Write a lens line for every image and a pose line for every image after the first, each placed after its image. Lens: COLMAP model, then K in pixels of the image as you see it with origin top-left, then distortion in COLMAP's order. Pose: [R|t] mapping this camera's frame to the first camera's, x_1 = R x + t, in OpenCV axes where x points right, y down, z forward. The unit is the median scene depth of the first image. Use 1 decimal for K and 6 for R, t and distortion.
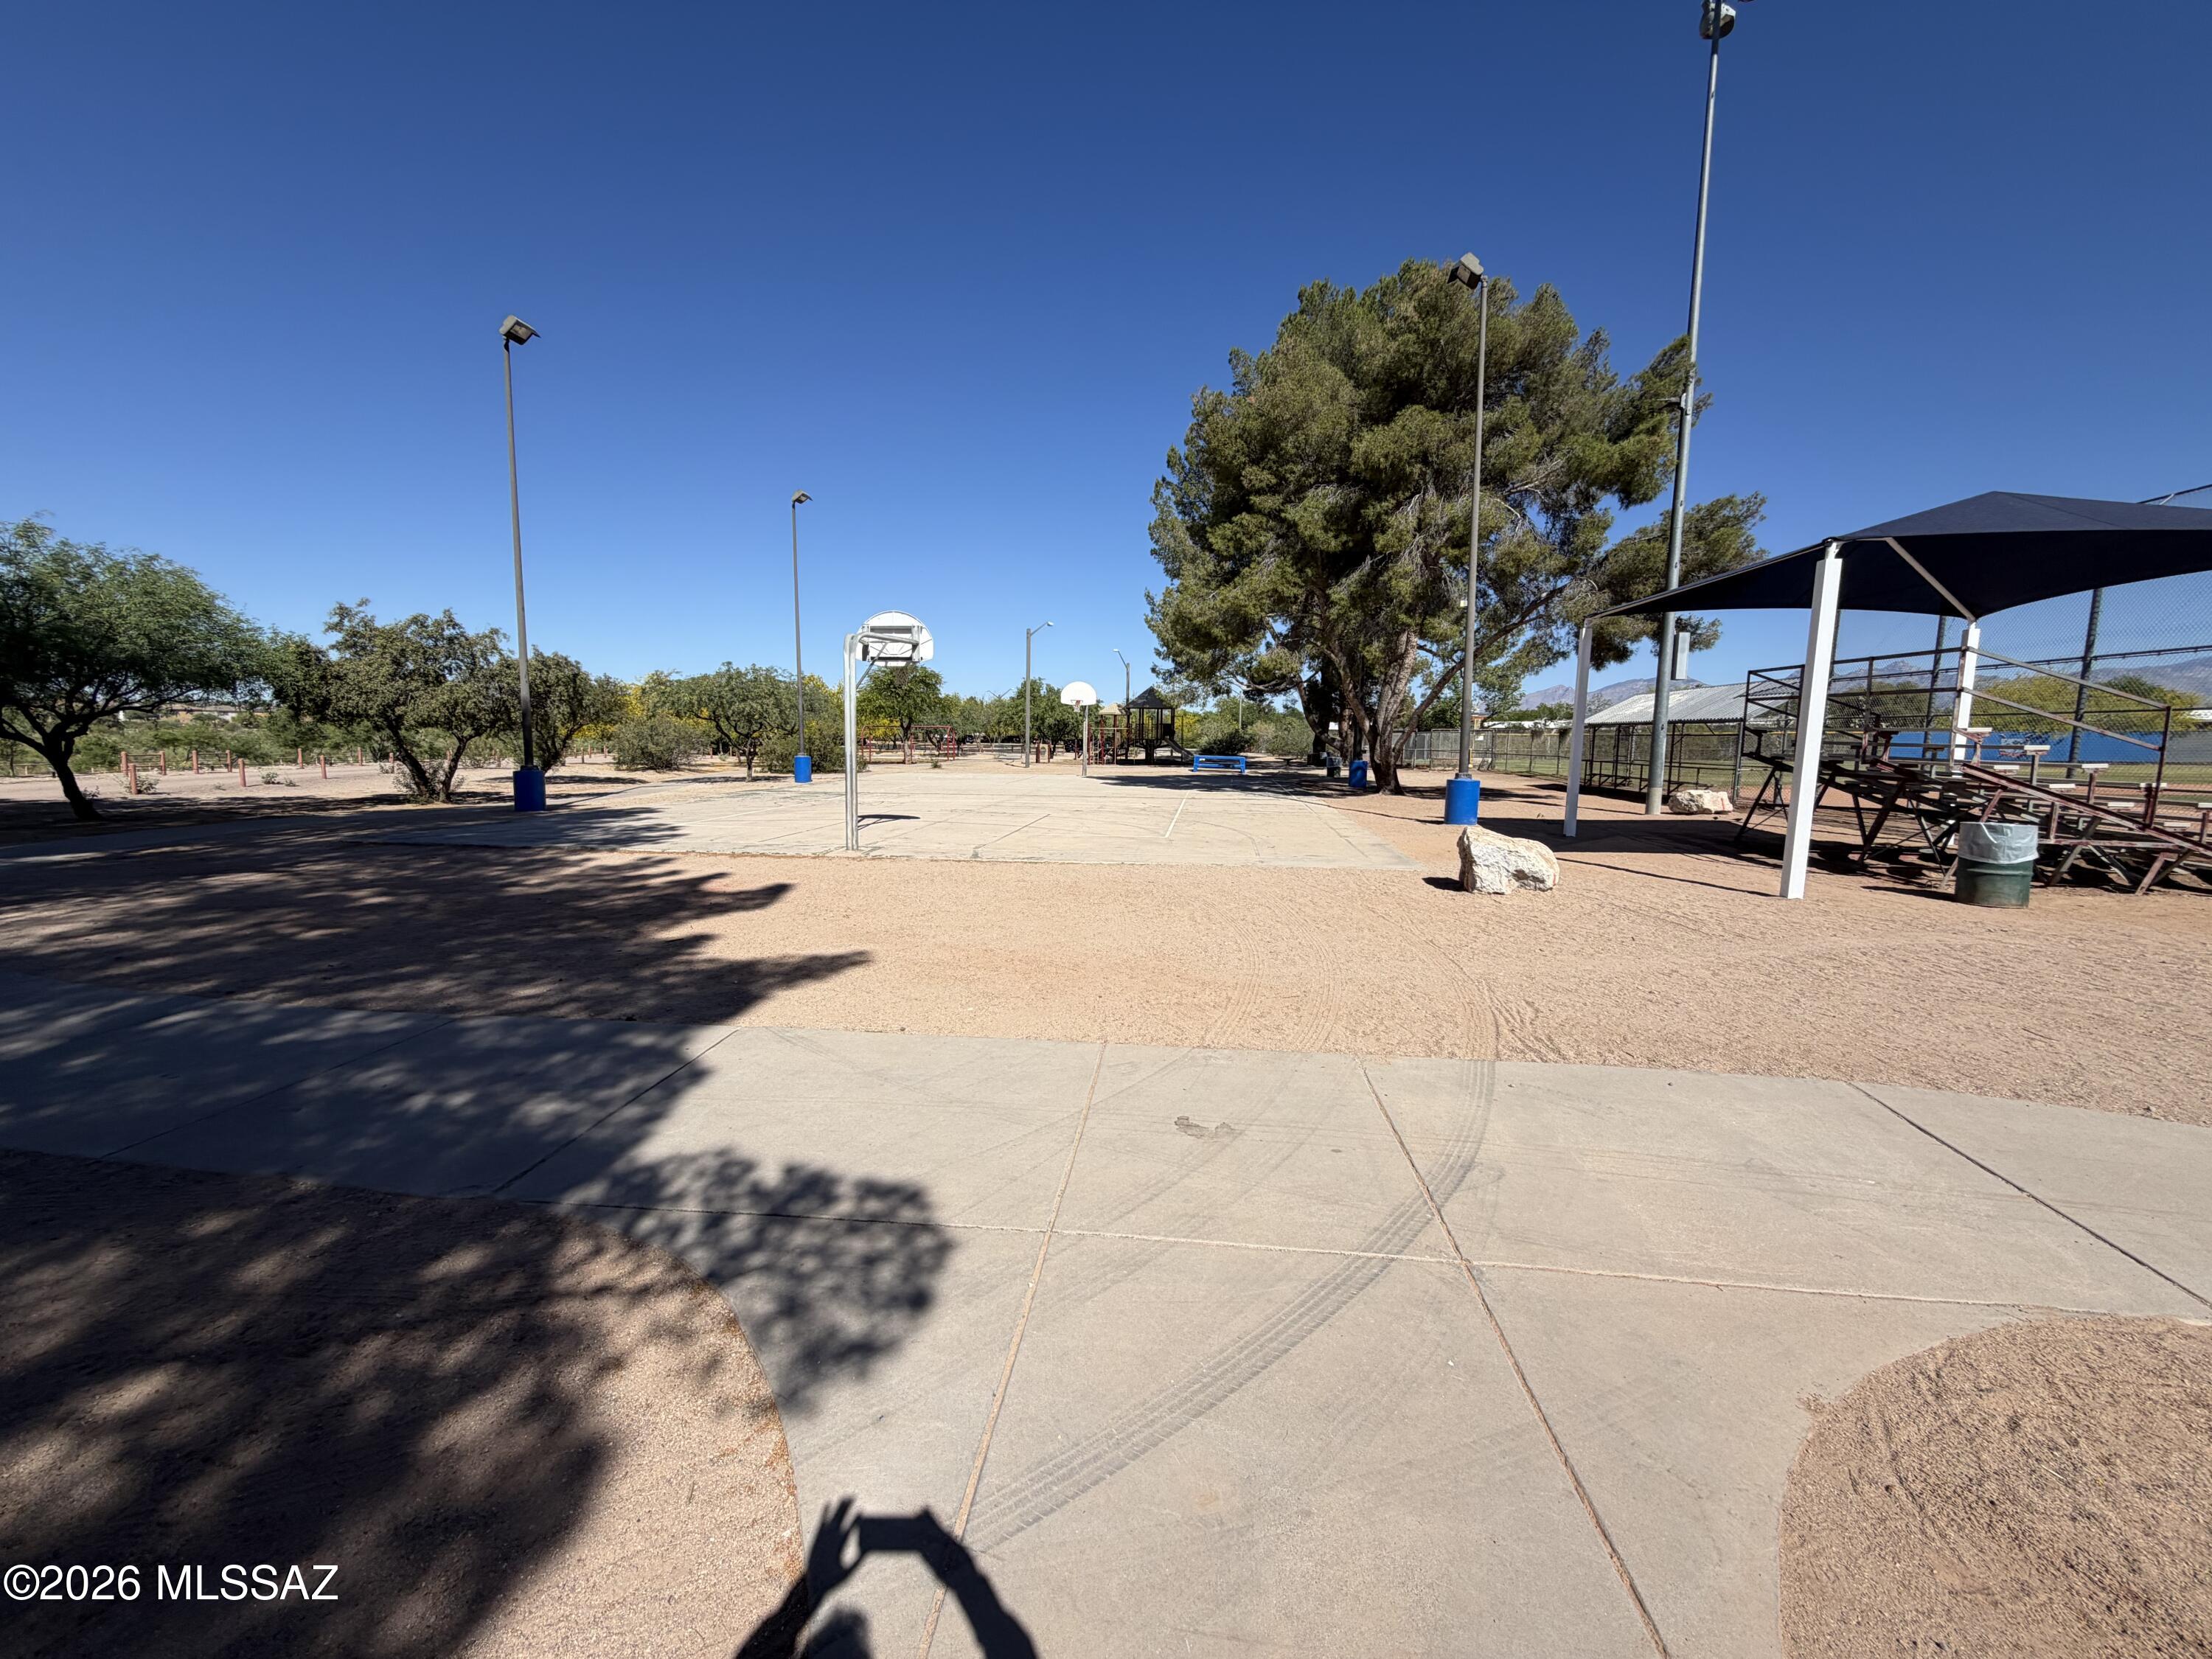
lens RADIAL K [[896.9, 0, 1106.0], [0, 896.9, 832.5], [0, 0, 1]] dist [0.000588, -0.000184]
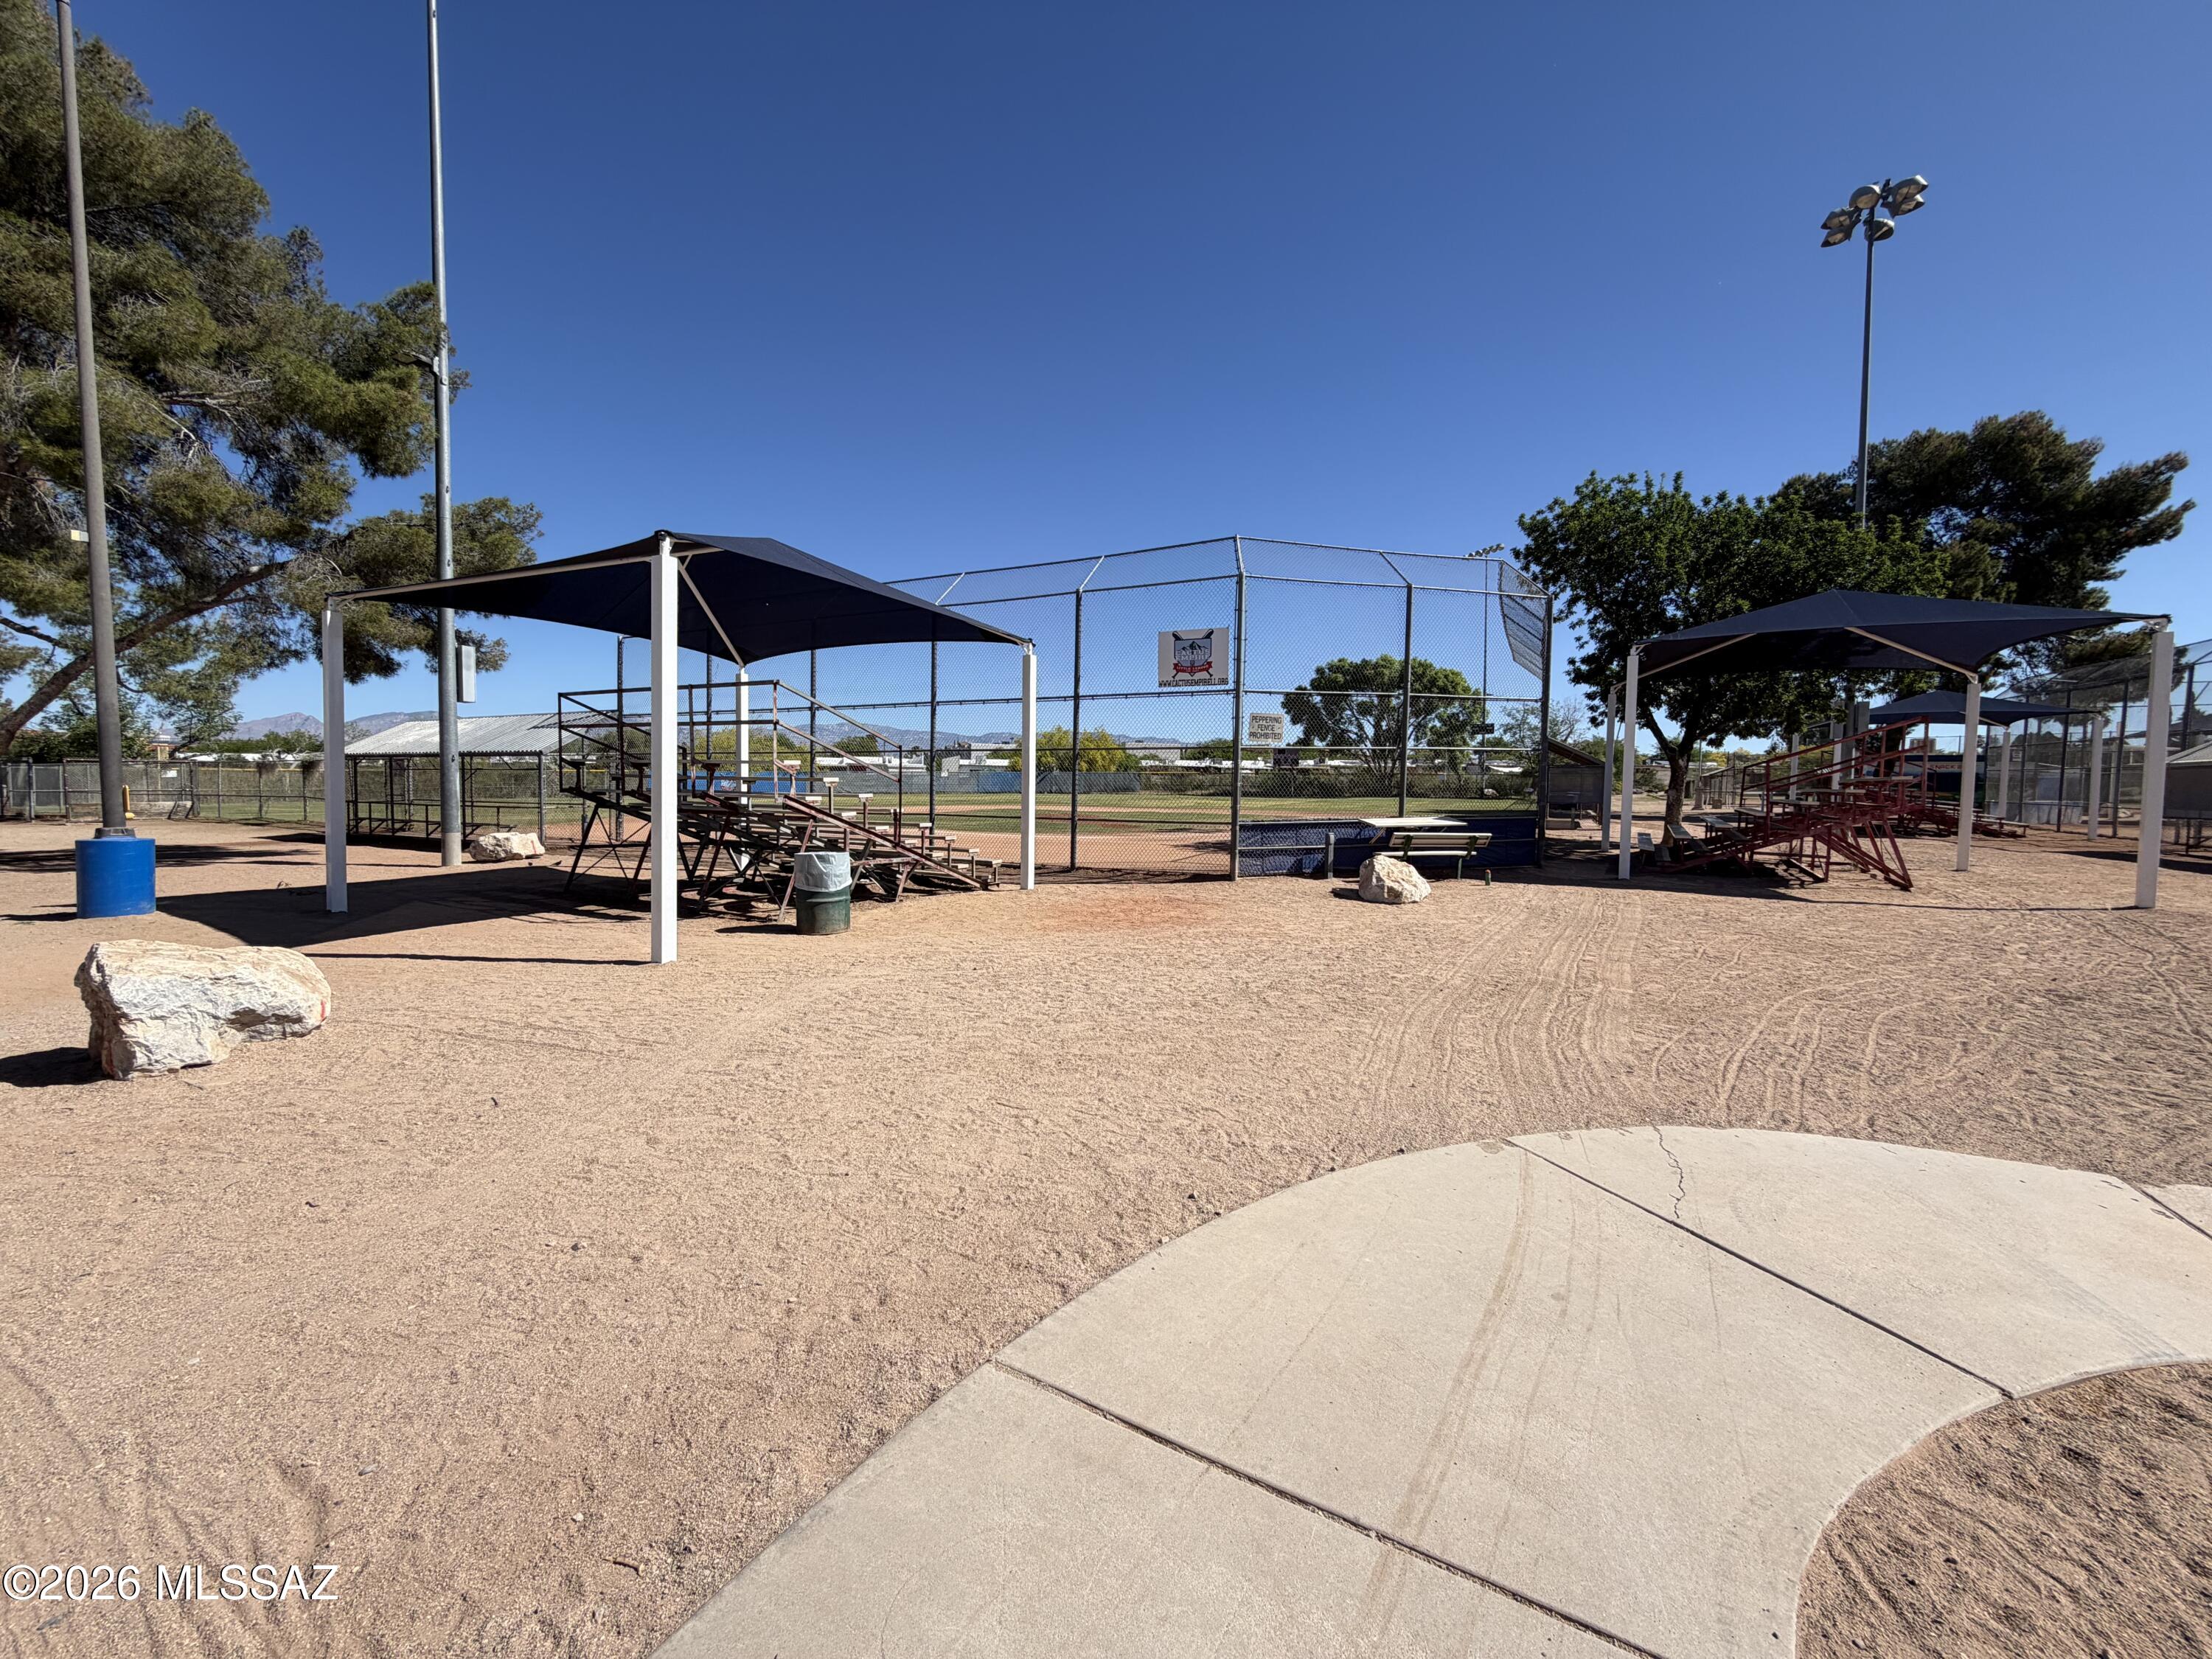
lens RADIAL K [[896.9, 0, 1106.0], [0, 896.9, 832.5], [0, 0, 1]] dist [0.000588, -0.000184]
pose [[0.366801, -0.055463, 0.928645, 0.075685], [0.094345, 0.995292, 0.022179, -0.012179], [-0.925503, 0.079478, 0.370307, 0.151564]]
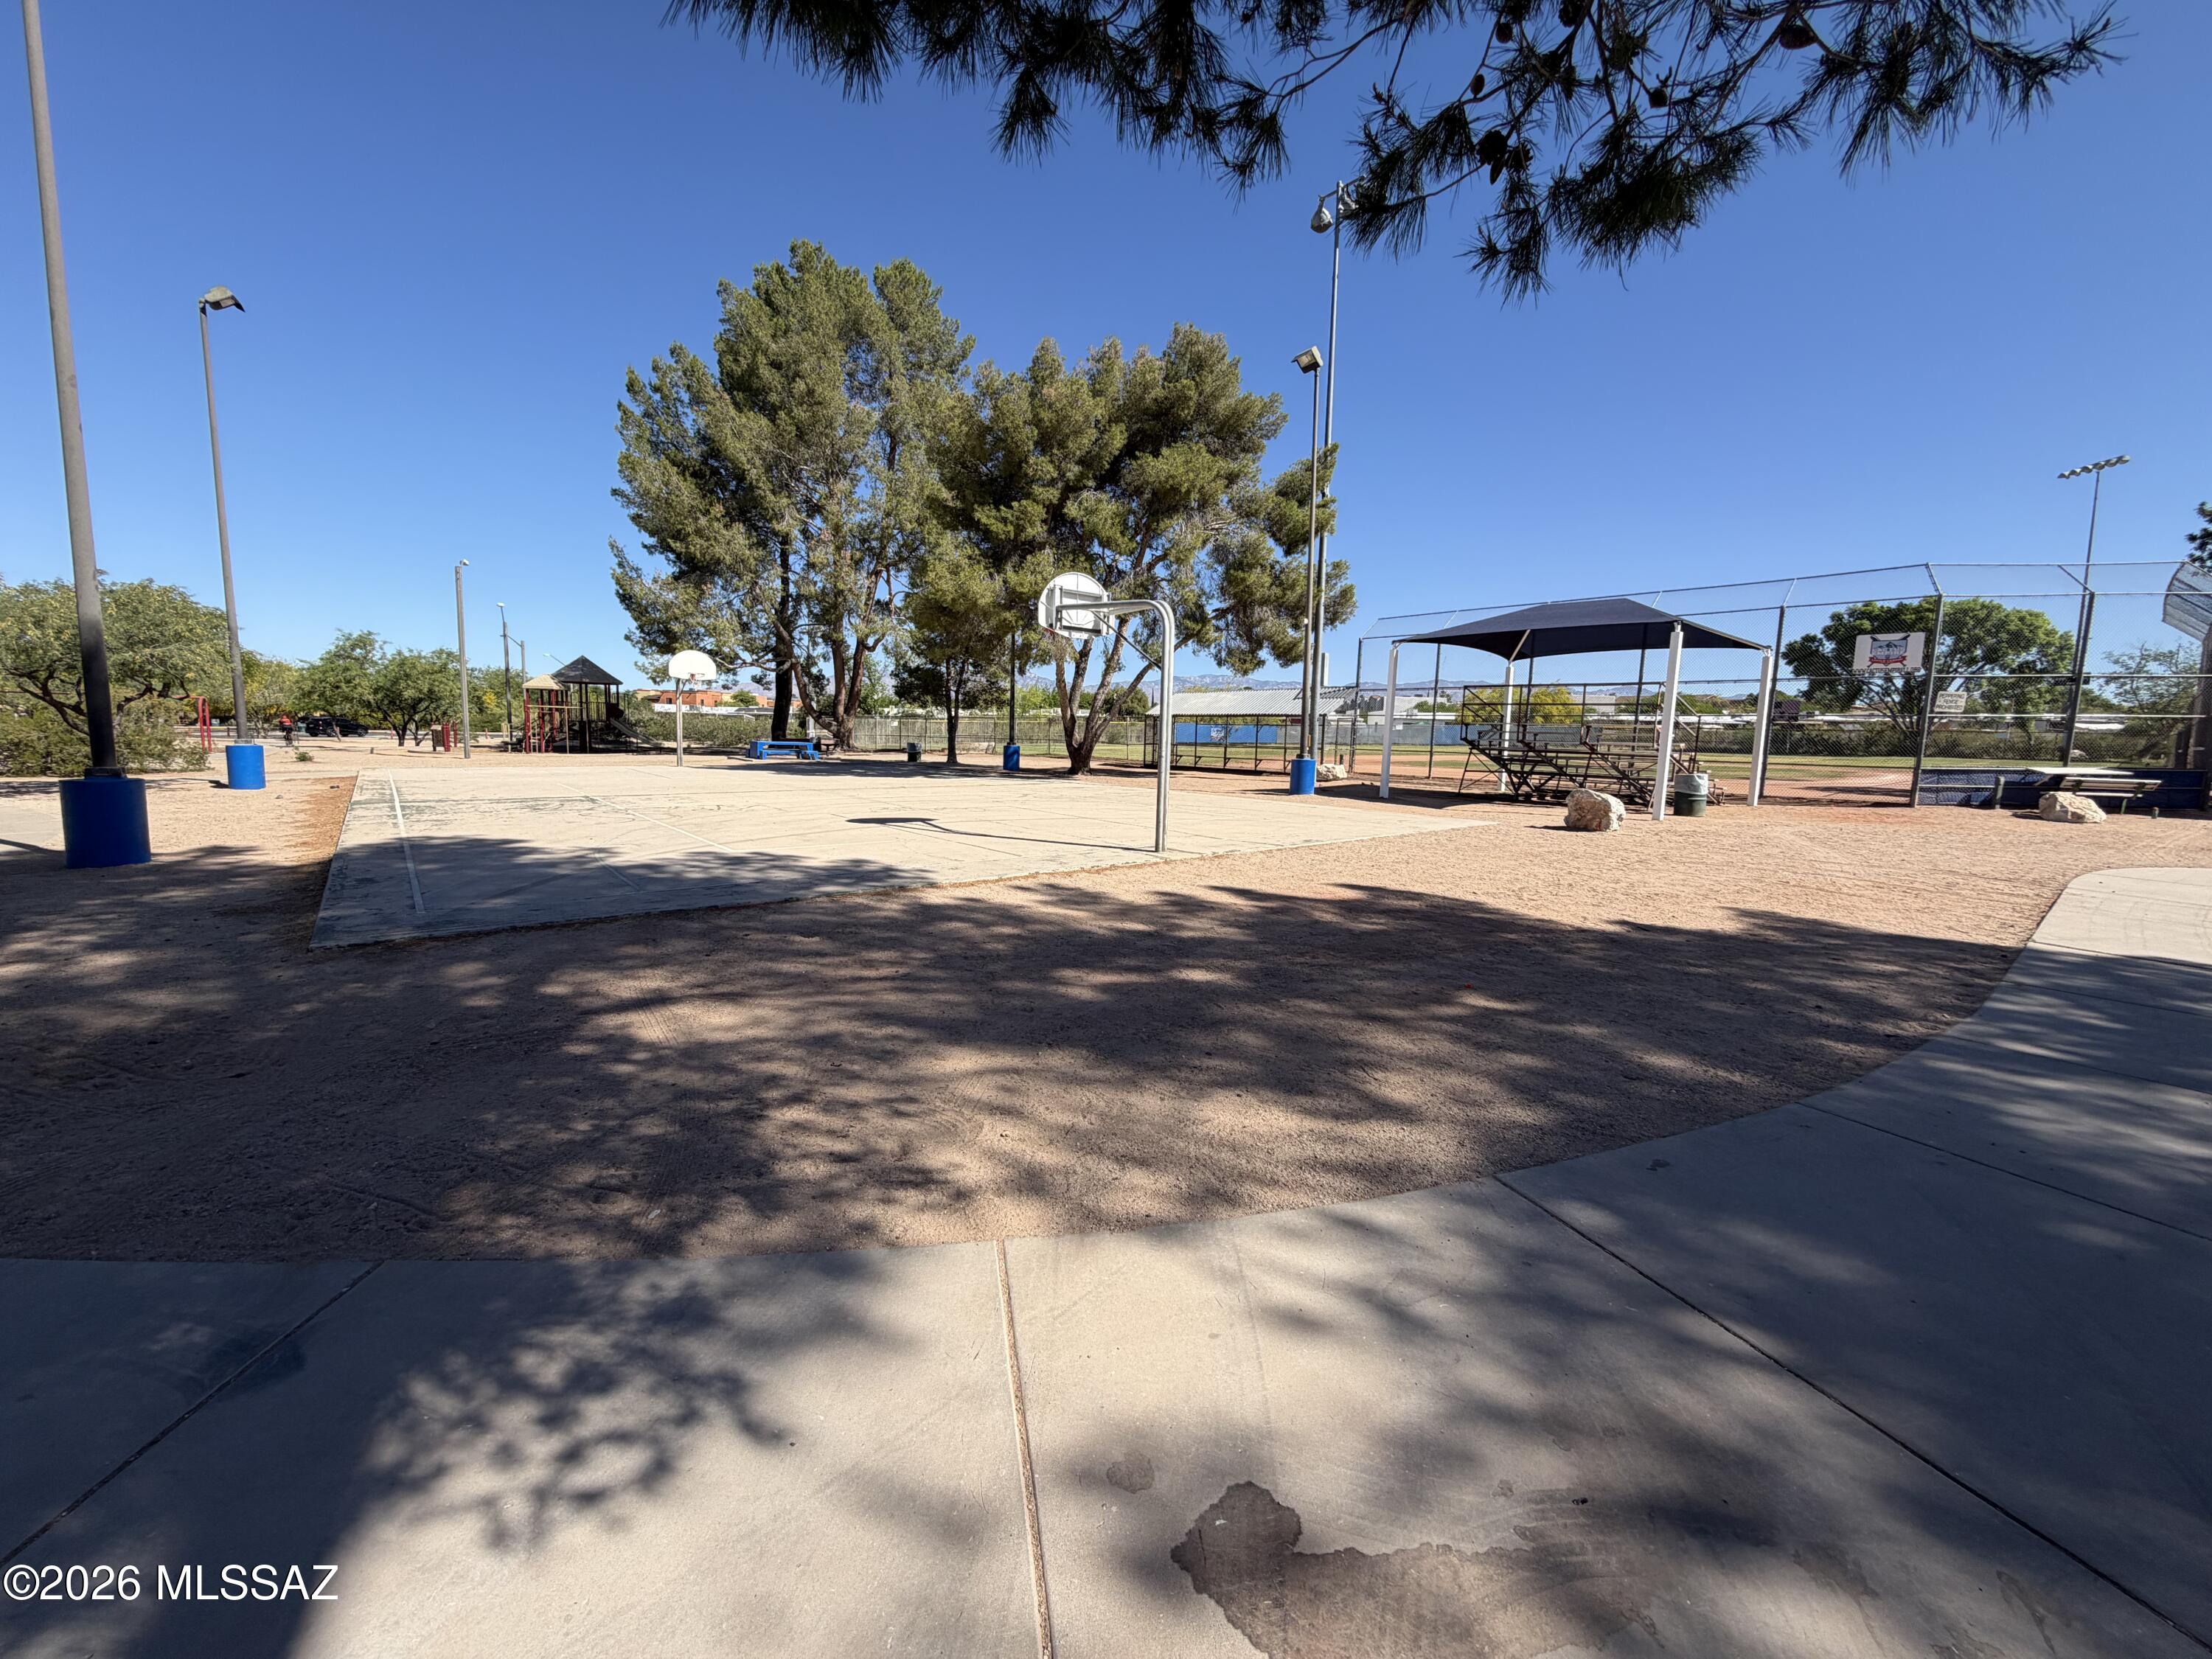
lens RADIAL K [[896.9, 0, 1106.0], [0, 896.9, 832.5], [0, 0, 1]] dist [0.000588, -0.000184]
pose [[0.700821, -0.075177, 0.709365, -0.577824], [0.062659, 0.997075, 0.043764, -0.023026], [-0.710580, 0.013777, 0.703481, 0.252335]]
